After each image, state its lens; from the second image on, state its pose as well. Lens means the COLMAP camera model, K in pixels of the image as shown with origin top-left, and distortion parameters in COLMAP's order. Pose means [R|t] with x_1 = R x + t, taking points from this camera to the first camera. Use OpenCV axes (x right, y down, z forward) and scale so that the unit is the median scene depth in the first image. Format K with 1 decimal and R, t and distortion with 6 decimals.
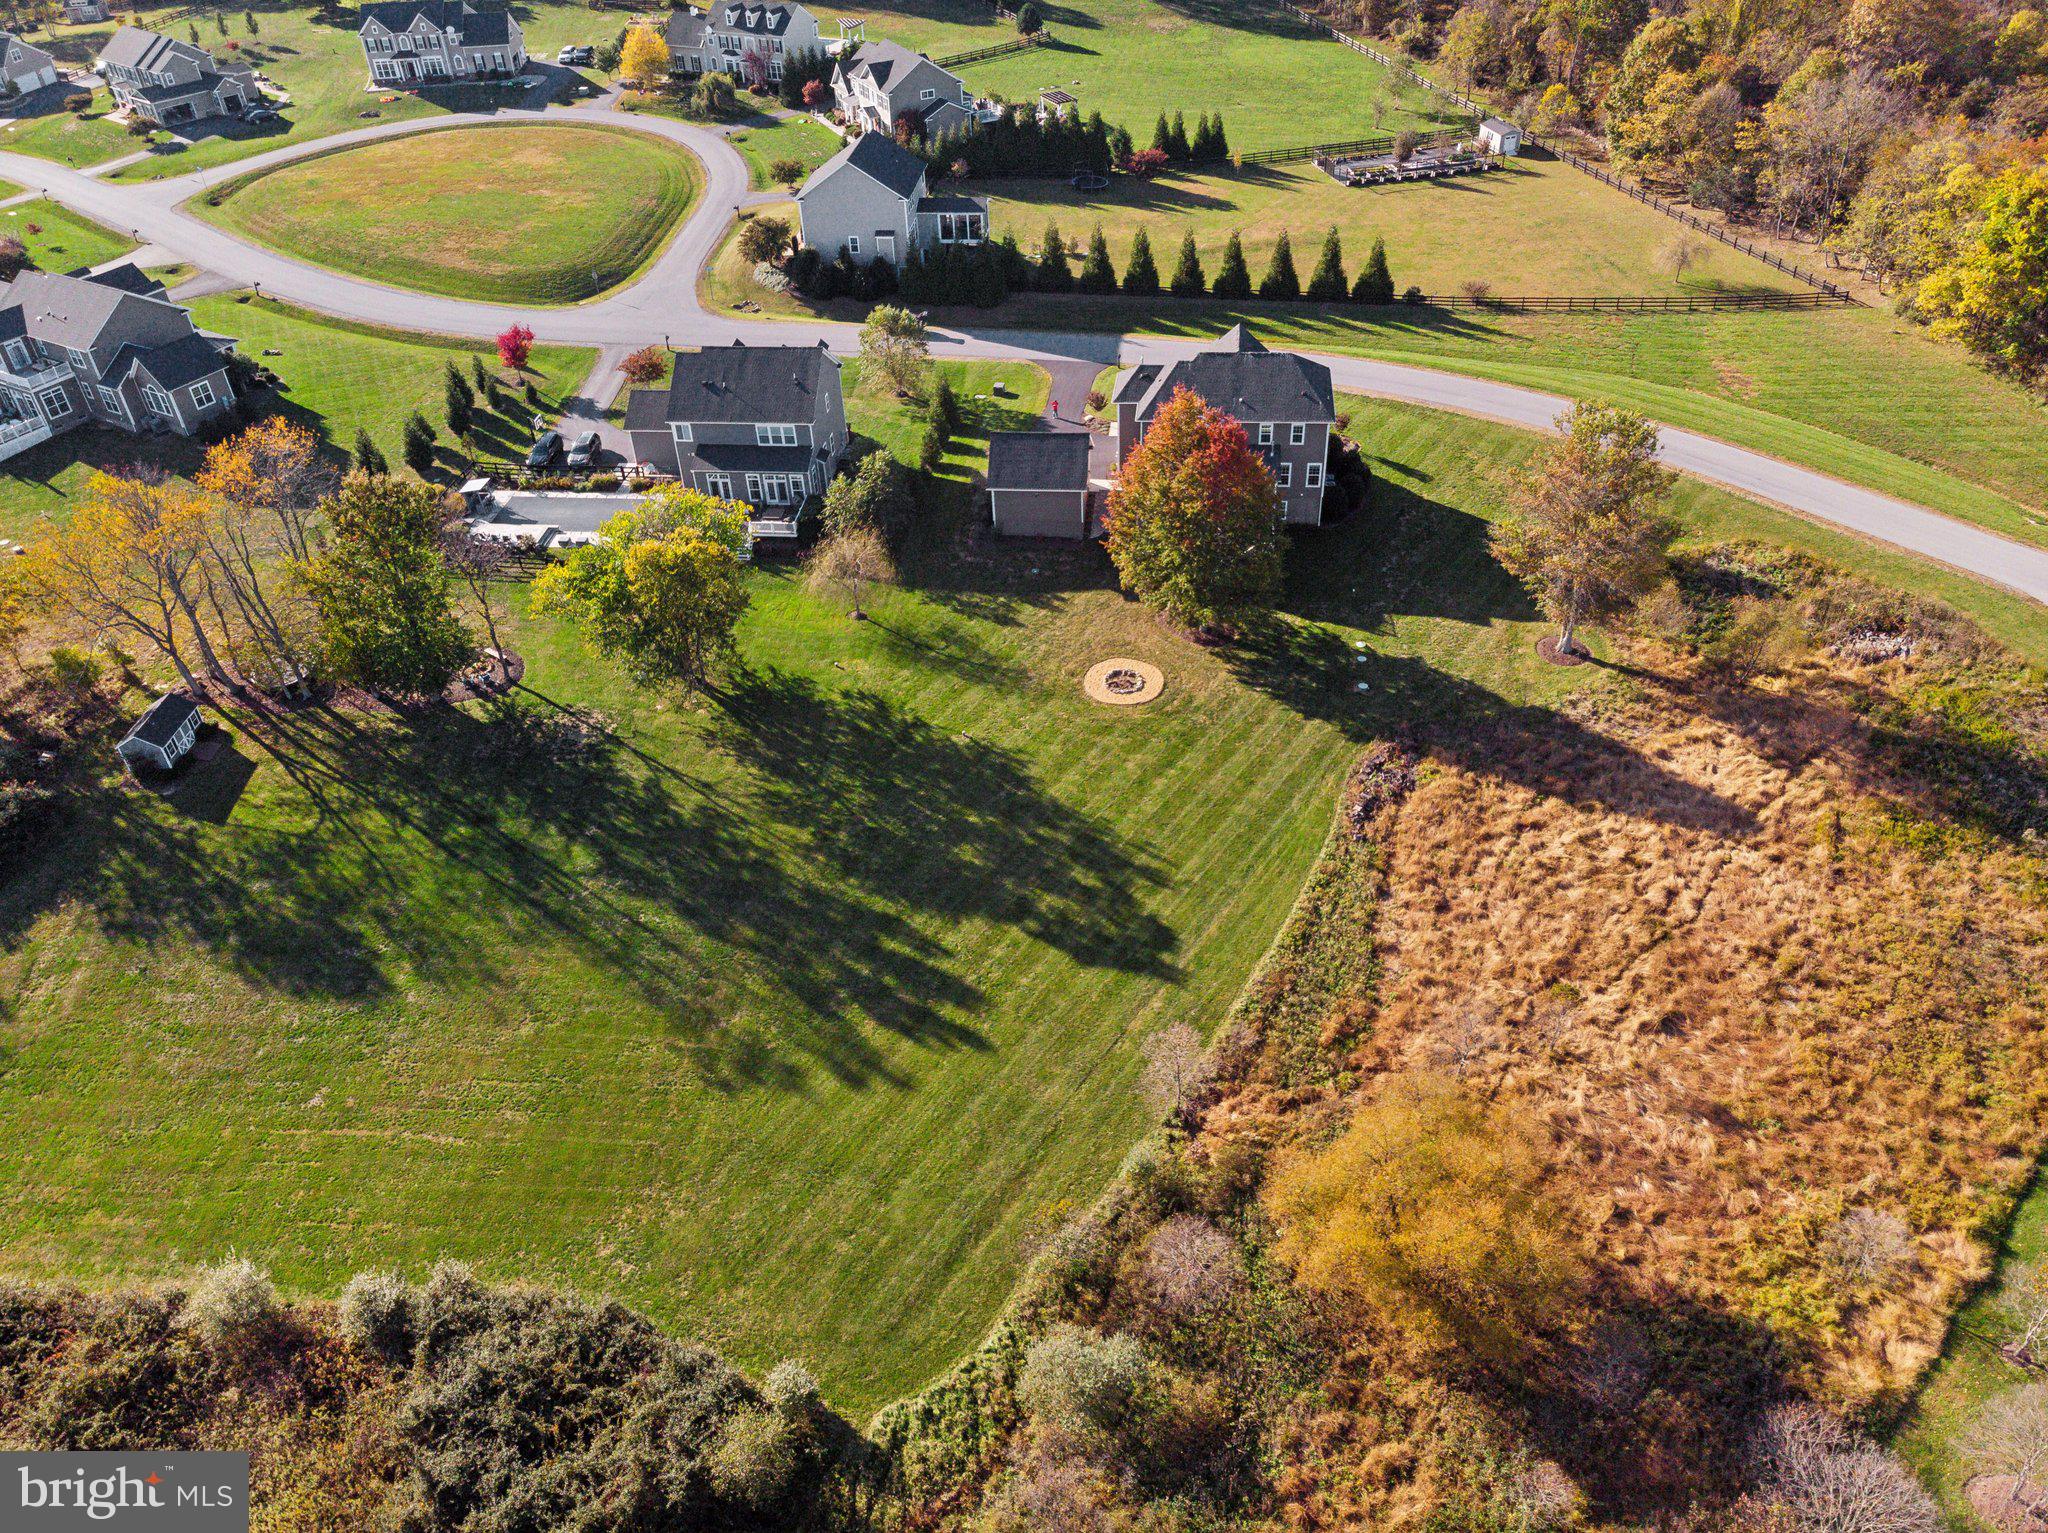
lens RADIAL K [[1528.6, 0, 1030.3], [0, 1528.6, 770.7], [0, 0, 1]] dist [-0.014135, 0.023733]
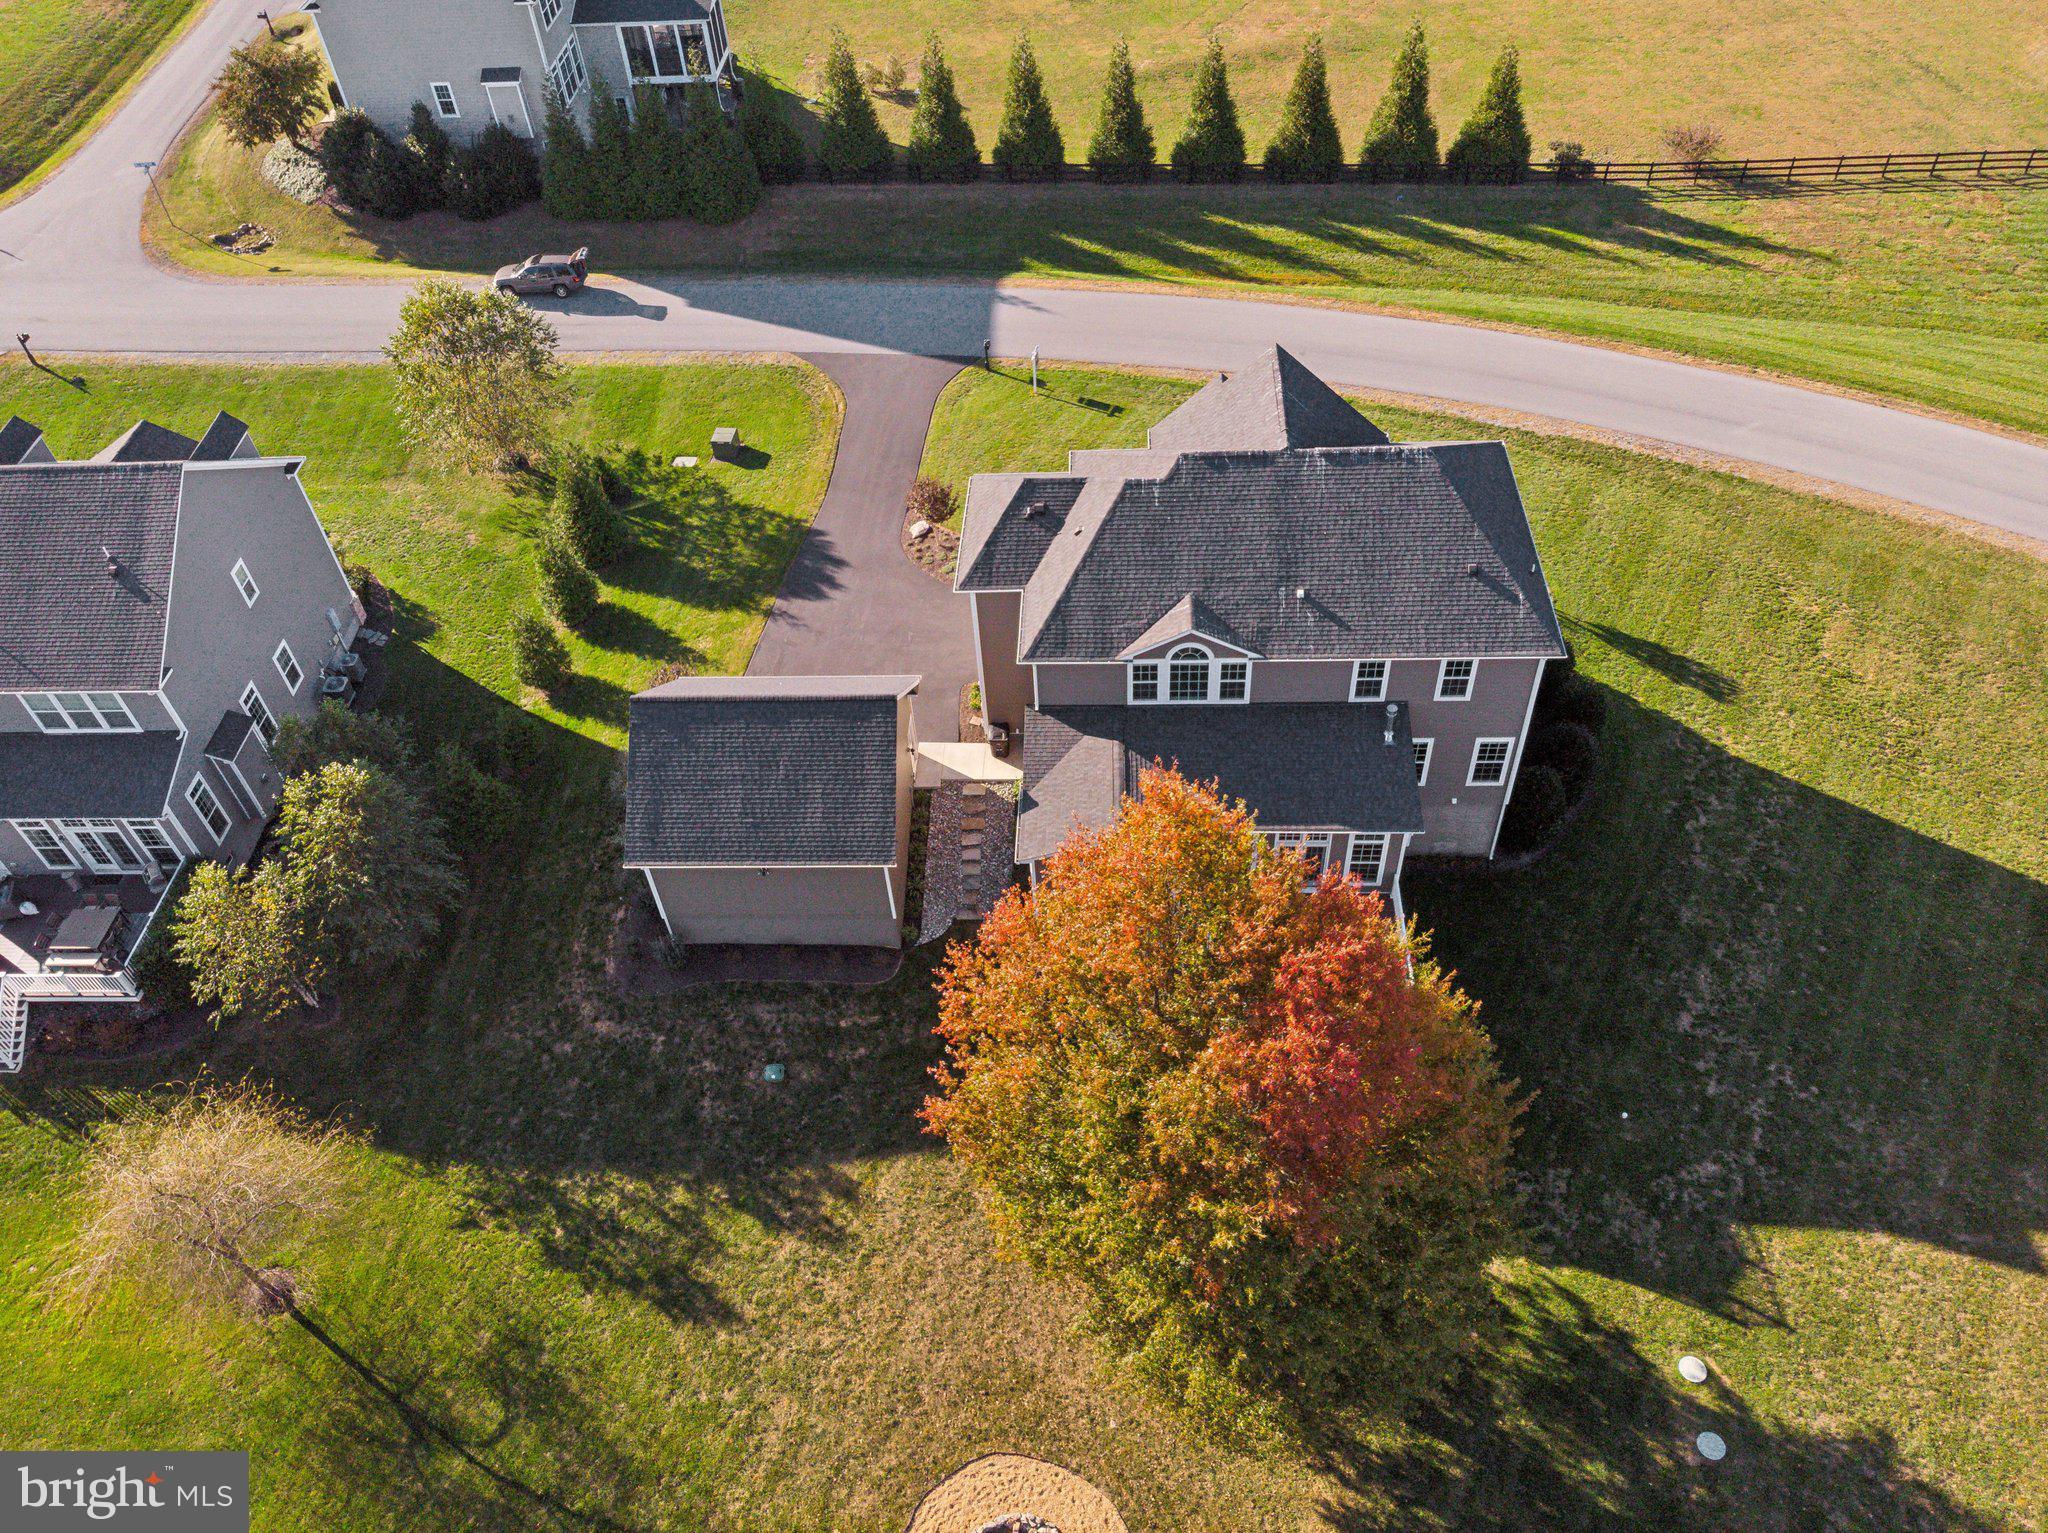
lens RADIAL K [[1528.6, 0, 1030.3], [0, 1528.6, 770.7], [0, 0, 1]] dist [-0.014135, 0.023733]
pose [[0.997548, -0.059067, 0.037543, 0.060273], [0.053050, 0.988021, 0.144912, -0.273455], [-0.045653, -0.142565, 0.988732, 0.674833]]
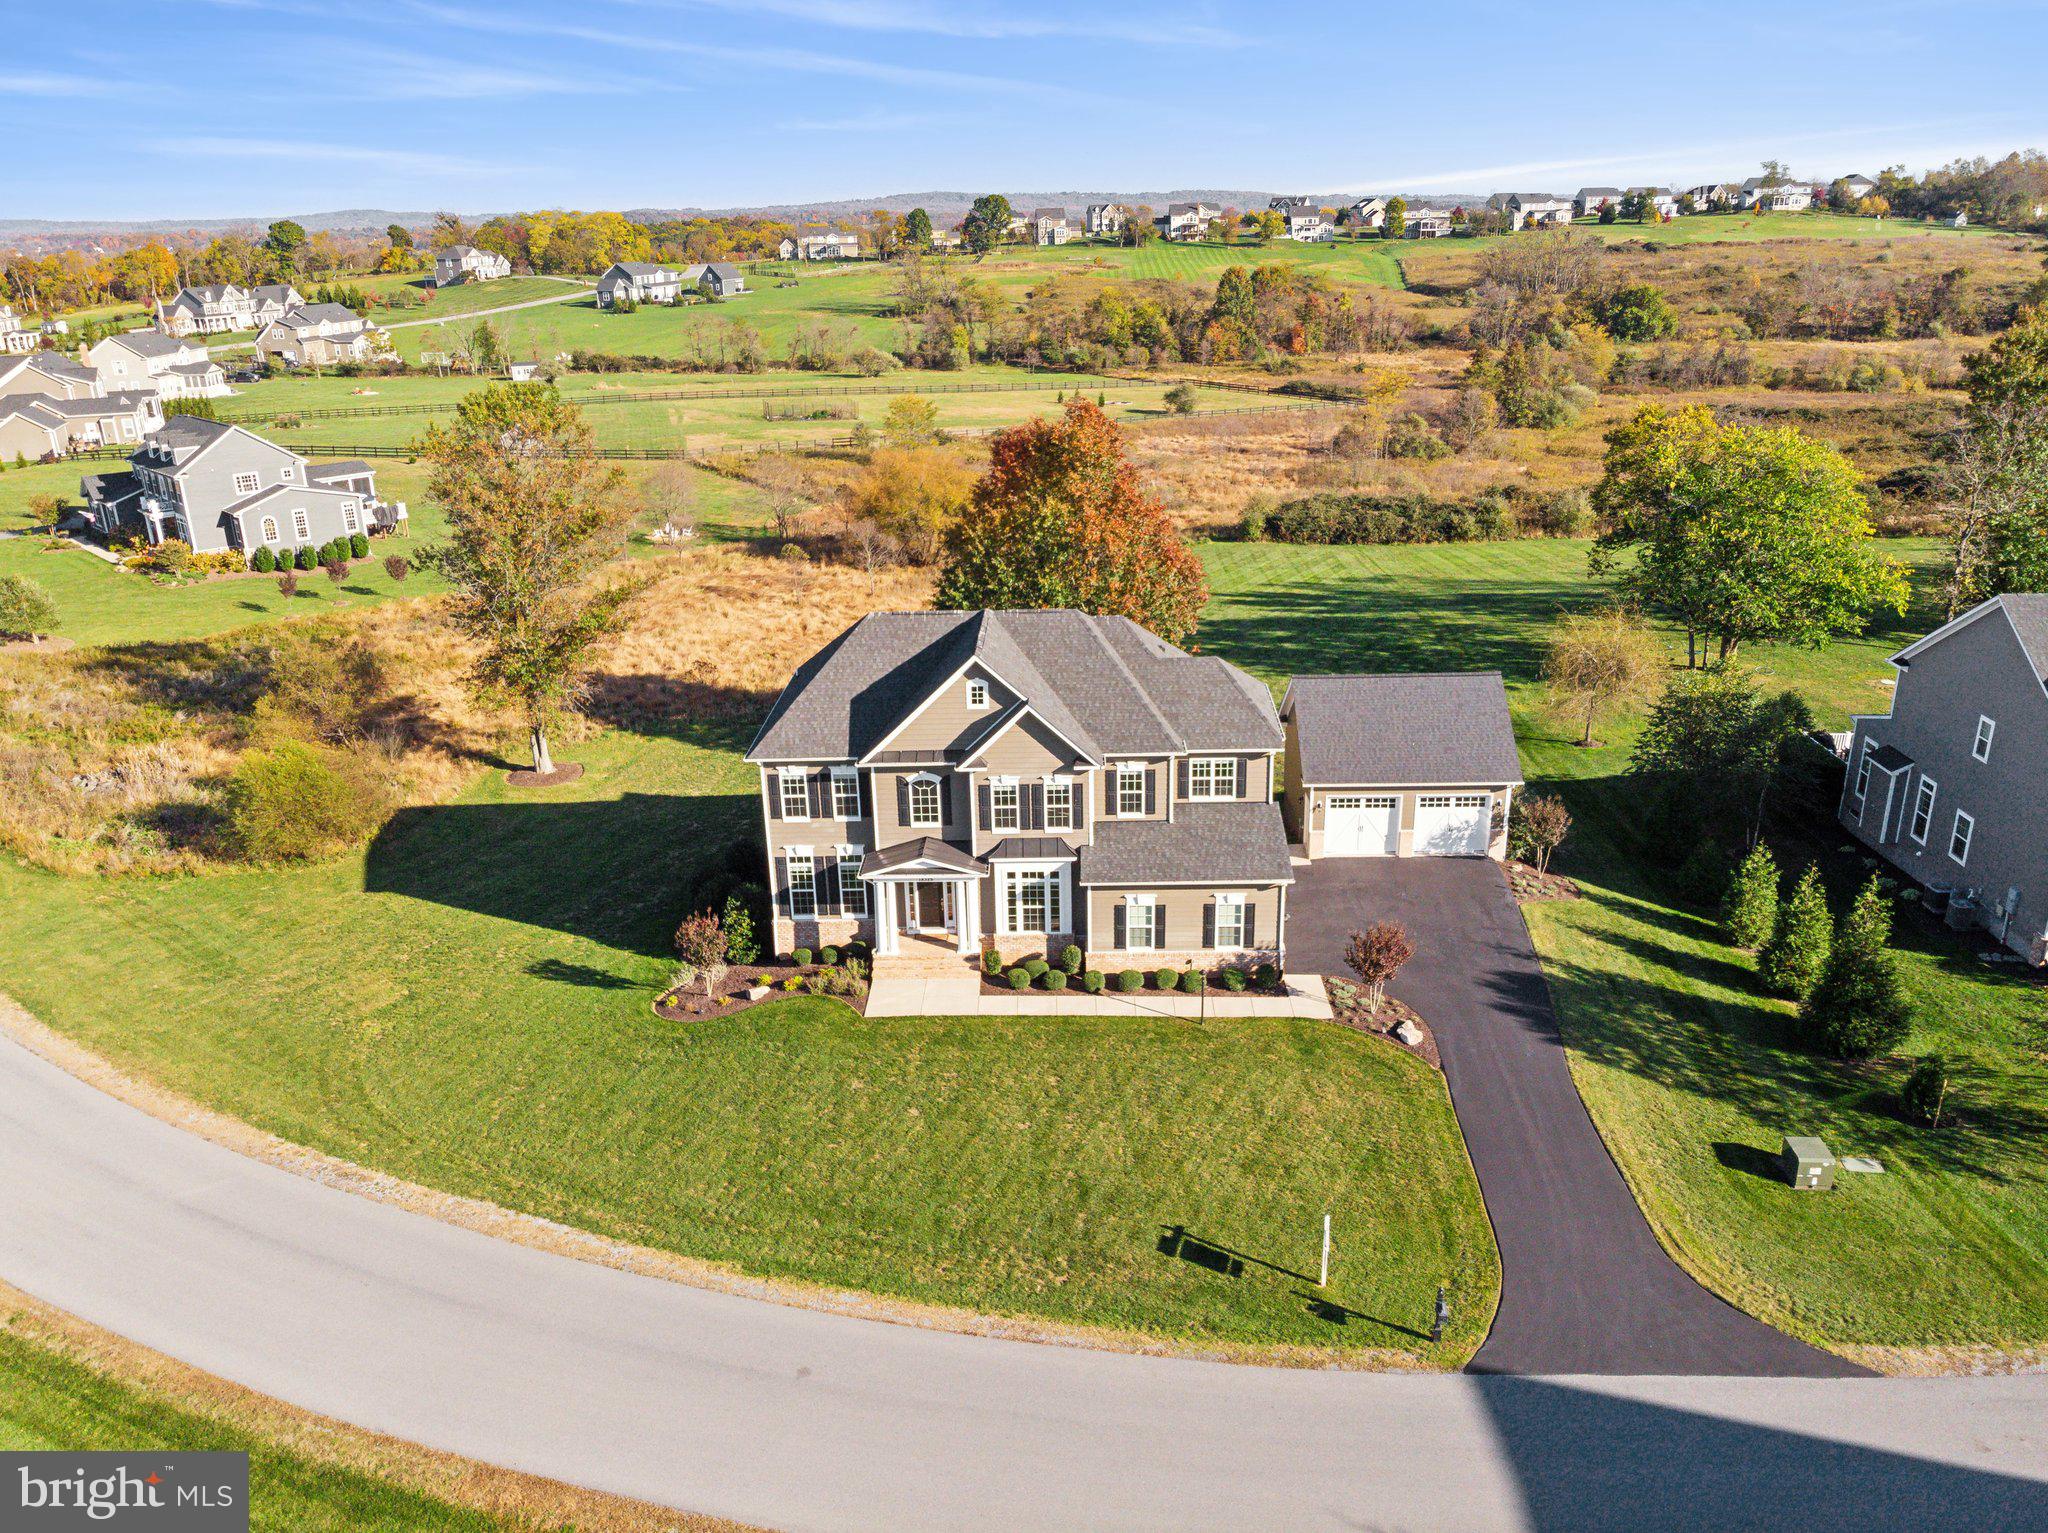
lens RADIAL K [[1533.8, 0, 1024.0], [0, 1533.8, 766.5], [0, 0, 1]] dist [-0.005332, 0.001948]
pose [[-0.994630, 0.088923, -0.052943, 0.163284], [0.001992, 0.527932, 0.849284, -0.664918], [0.103471, 0.844619, -0.525274, 1.359749]]
